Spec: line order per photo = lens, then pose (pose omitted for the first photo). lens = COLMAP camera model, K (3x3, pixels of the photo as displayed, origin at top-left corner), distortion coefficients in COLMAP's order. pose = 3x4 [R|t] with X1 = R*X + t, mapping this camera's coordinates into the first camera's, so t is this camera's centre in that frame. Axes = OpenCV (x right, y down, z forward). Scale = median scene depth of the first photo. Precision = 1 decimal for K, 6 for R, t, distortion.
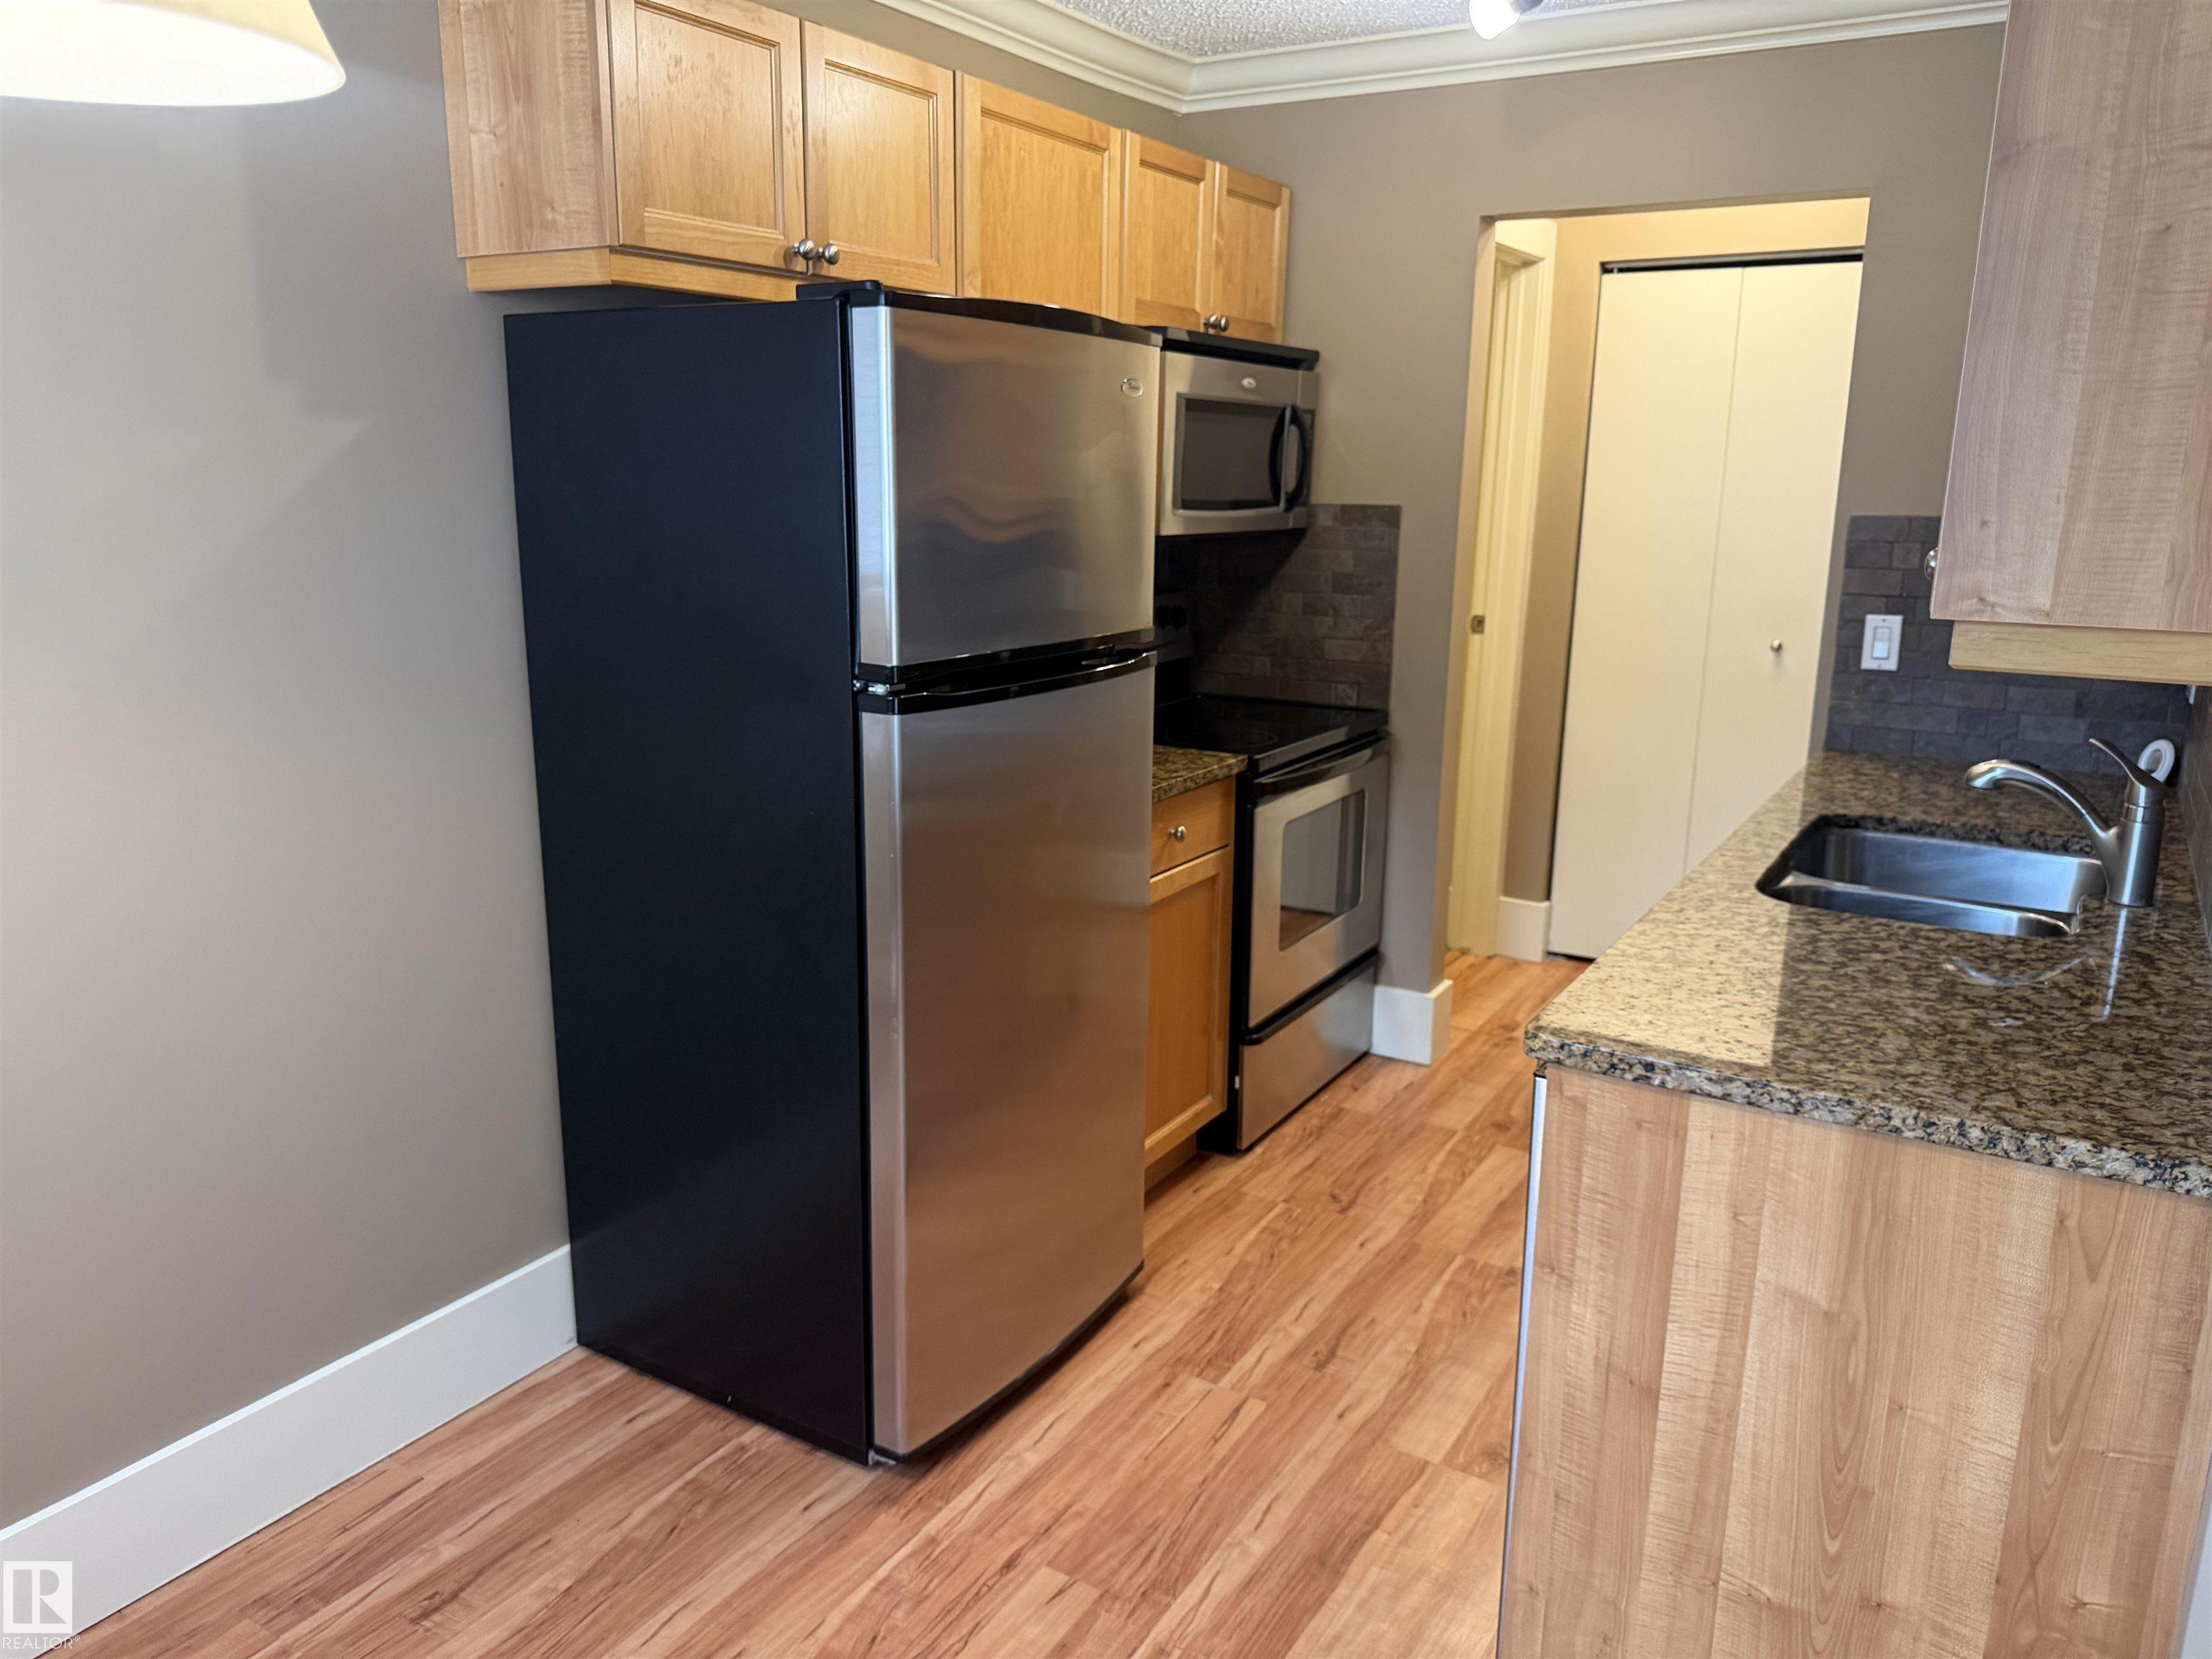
lens RADIAL K [[1611.2, 0, 1095.1], [0, 1611.2, 819.8], [0, 0, 1]] dist [0.054139, -0.062612]
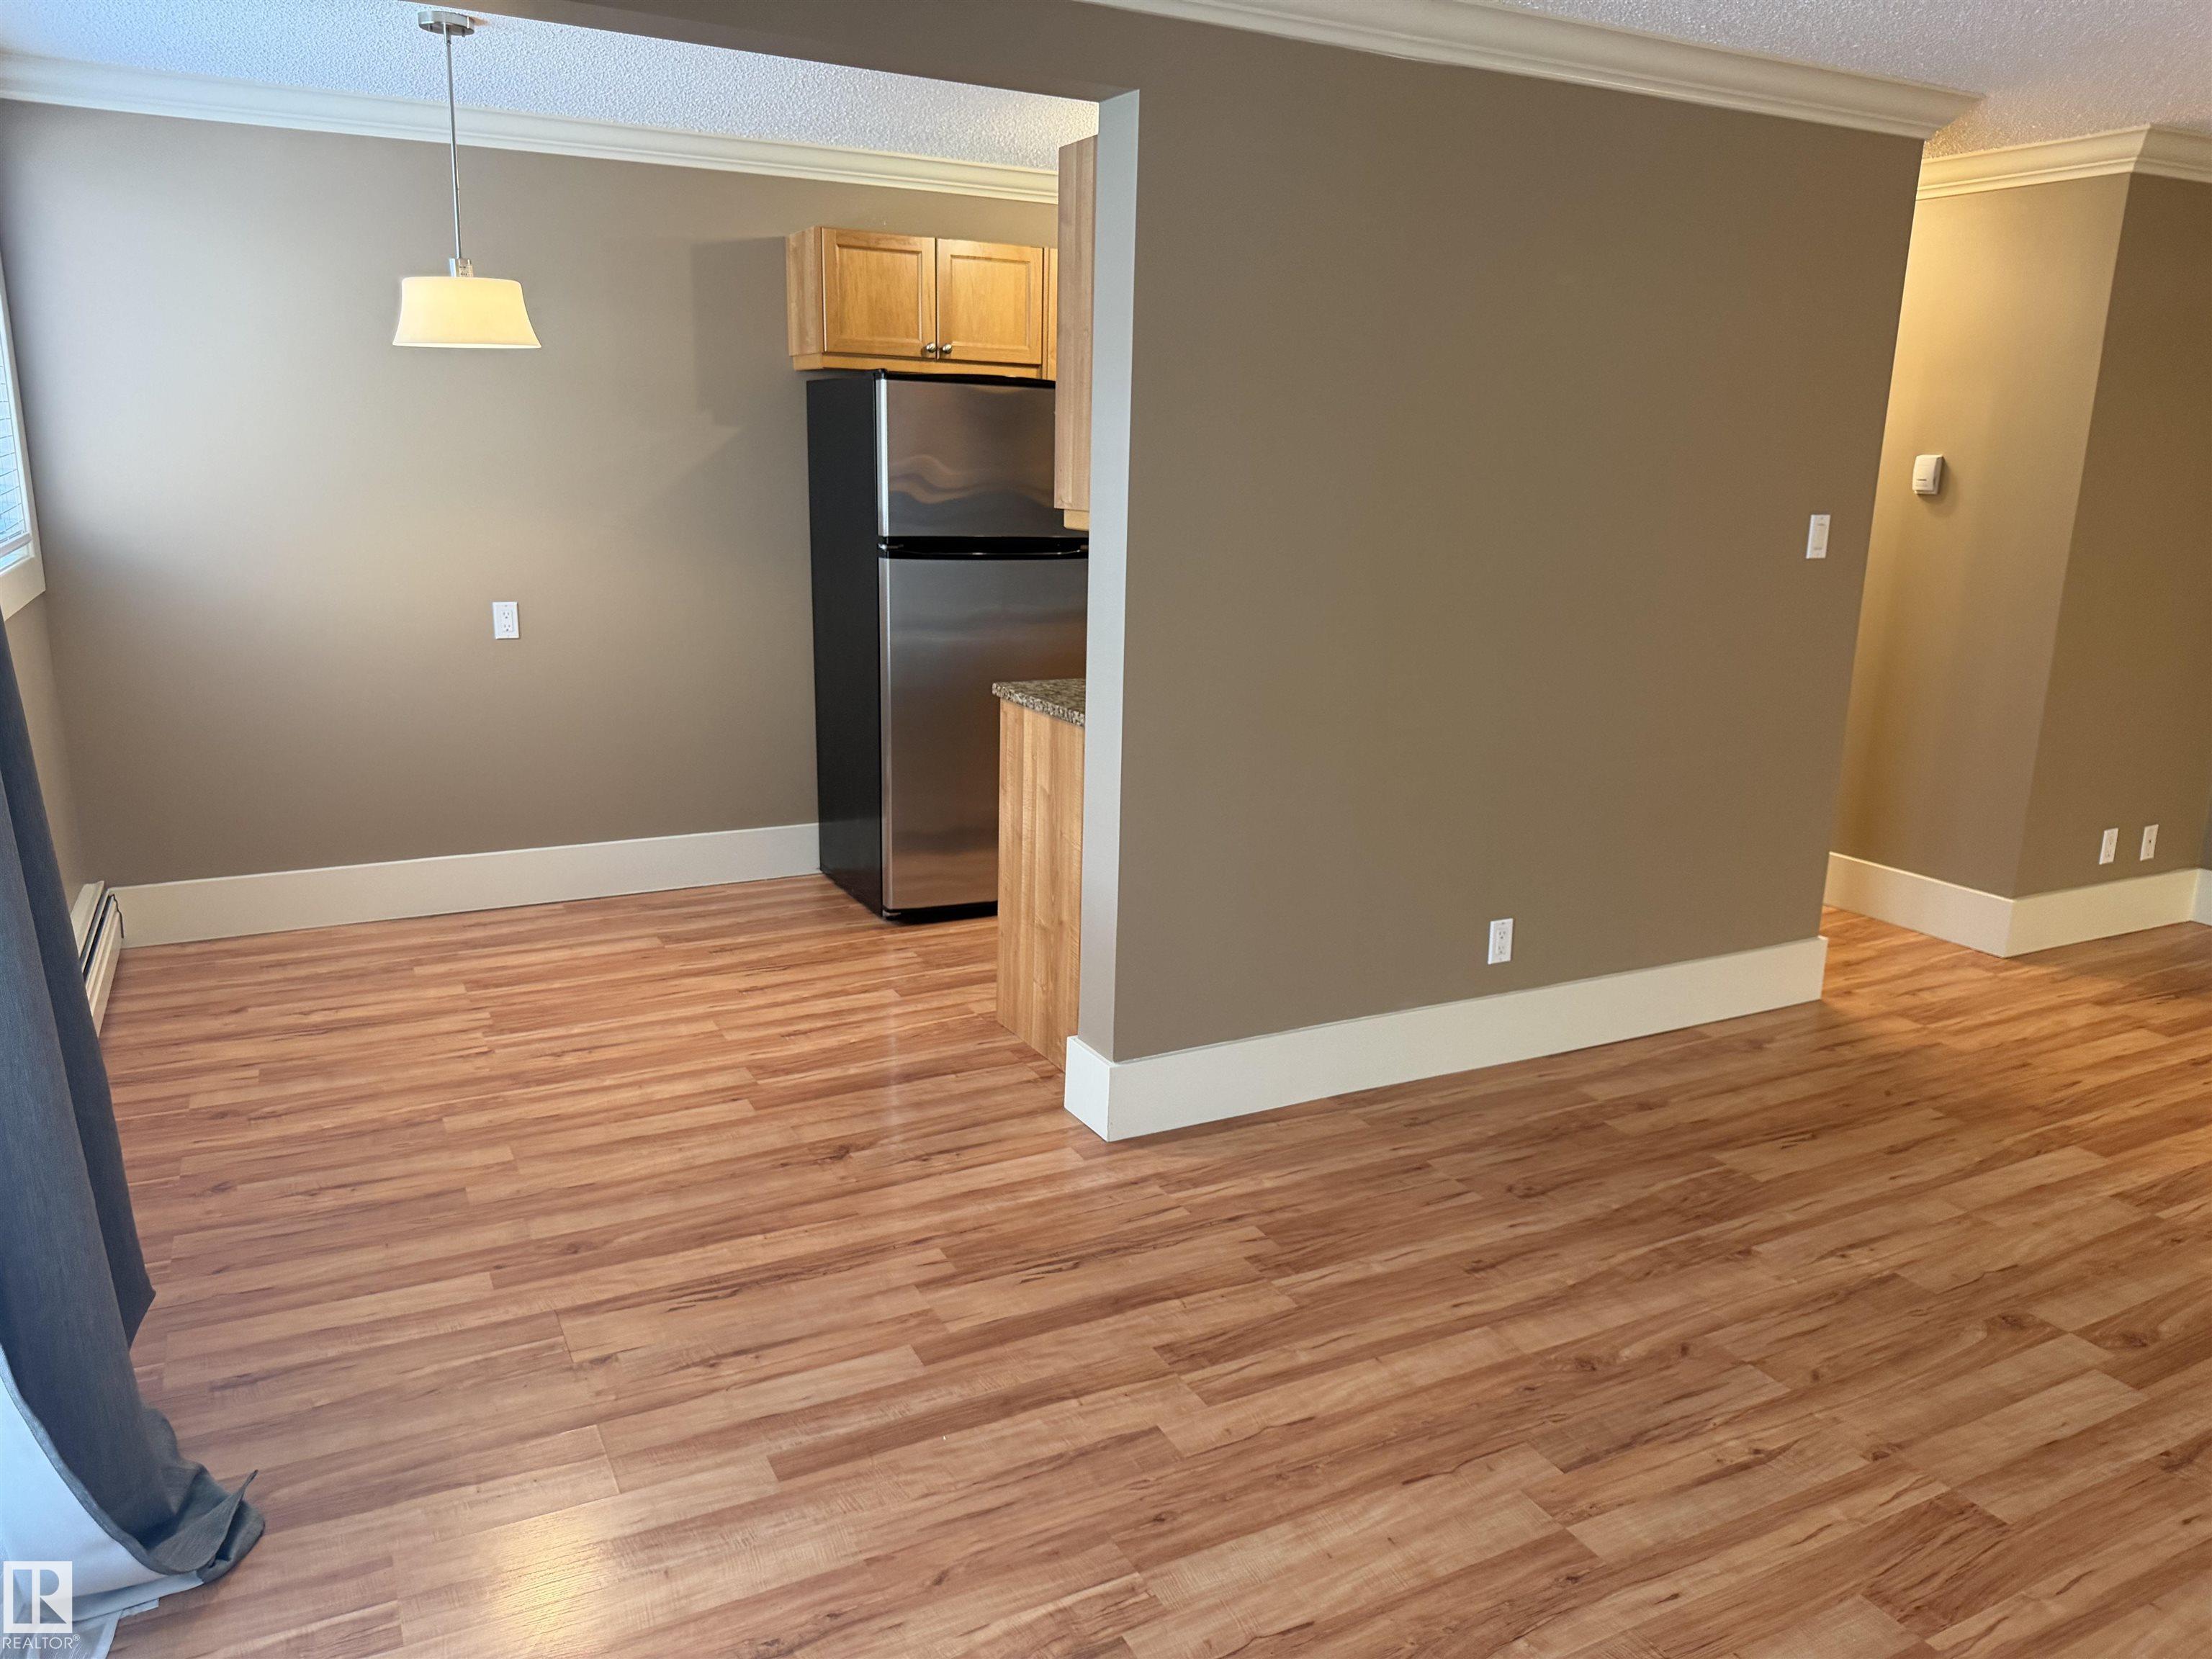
lens RADIAL K [[1611.2, 0, 1095.1], [0, 1611.2, 819.8], [0, 0, 1]] dist [0.054139, -0.062612]
pose [[0.863149, 0.123856, -0.489523, 1.223511], [-0.122560, 0.991849, 0.034848, 0.175443], [0.489849, 0.029917, 0.871294, -0.782181]]
